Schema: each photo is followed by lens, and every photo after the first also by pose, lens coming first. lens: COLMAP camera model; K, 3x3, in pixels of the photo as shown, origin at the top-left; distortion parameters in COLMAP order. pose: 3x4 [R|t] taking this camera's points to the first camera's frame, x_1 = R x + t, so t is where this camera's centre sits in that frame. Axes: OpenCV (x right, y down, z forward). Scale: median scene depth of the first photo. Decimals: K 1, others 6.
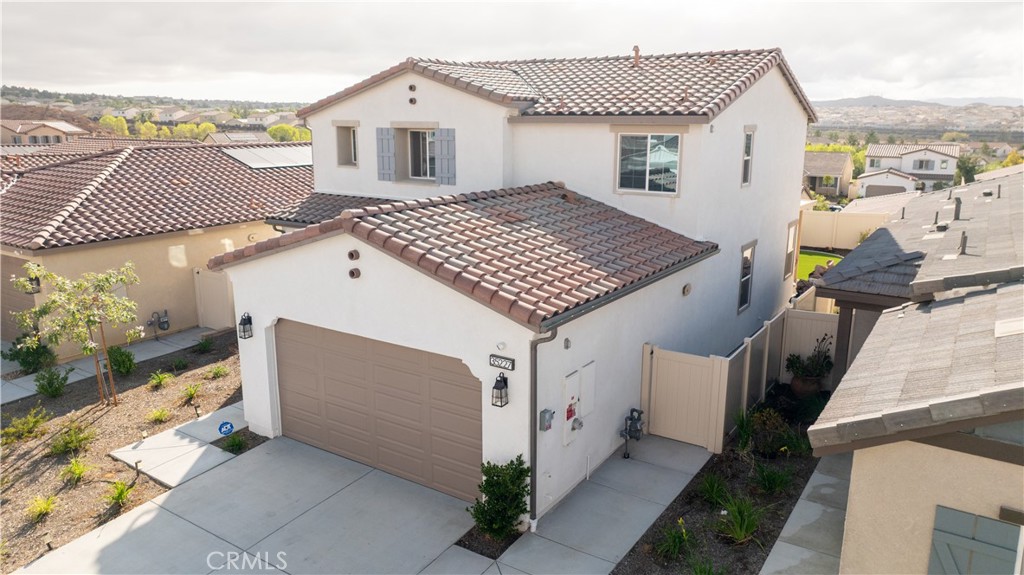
lens RADIAL K [[722.2, 0, 512.0], [0, 722.2, 287.5], [0, 0, 1]] dist [-0.022420, -0.000024]
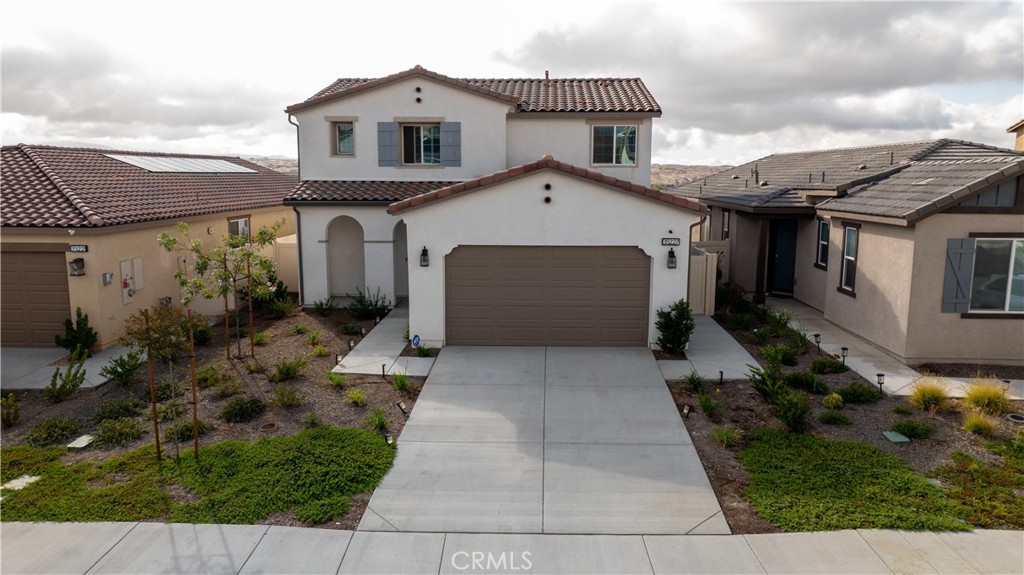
lens RADIAL K [[722.2, 0, 512.0], [0, 722.2, 287.5], [0, 0, 1]] dist [-0.022420, -0.000024]
pose [[0.853169, -0.079427, 0.515552, -0.913285], [0.116657, 0.992360, -0.040167, 0.179497], [-0.508423, 0.094412, 0.855916, -0.161845]]
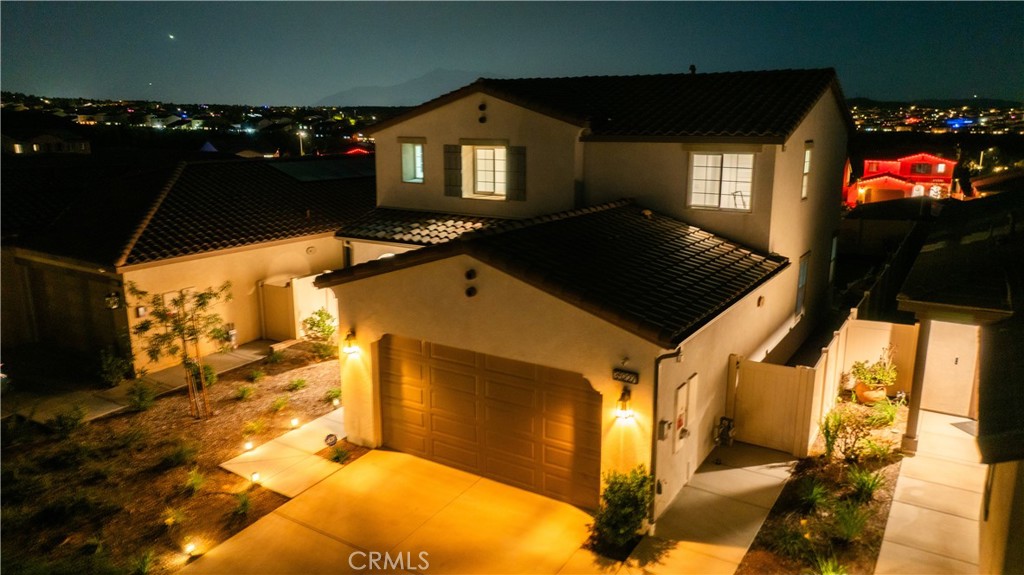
lens RADIAL K [[722.2, 0, 512.0], [0, 722.2, 287.5], [0, 0, 1]] dist [-0.022420, -0.000024]
pose [[0.999833, -0.006550, 0.017078, -0.155357], [0.006601, 0.999974, -0.002916, -0.019677], [-0.017059, 0.003028, 0.999850, -0.045760]]
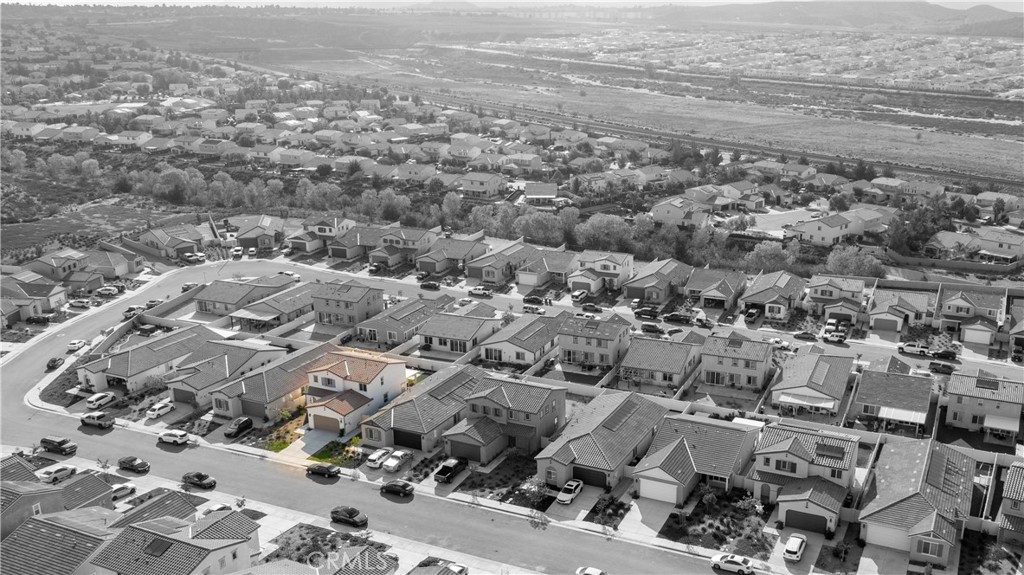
lens RADIAL K [[722.2, 0, 512.0], [0, 722.2, 287.5], [0, 0, 1]] dist [-0.022420, -0.000024]
pose [[0.987231, -0.035289, 0.155336, 0.667507], [0.036119, 0.999344, -0.002524, -1.268061], [-0.155145, 0.008103, 0.987858, -7.321019]]
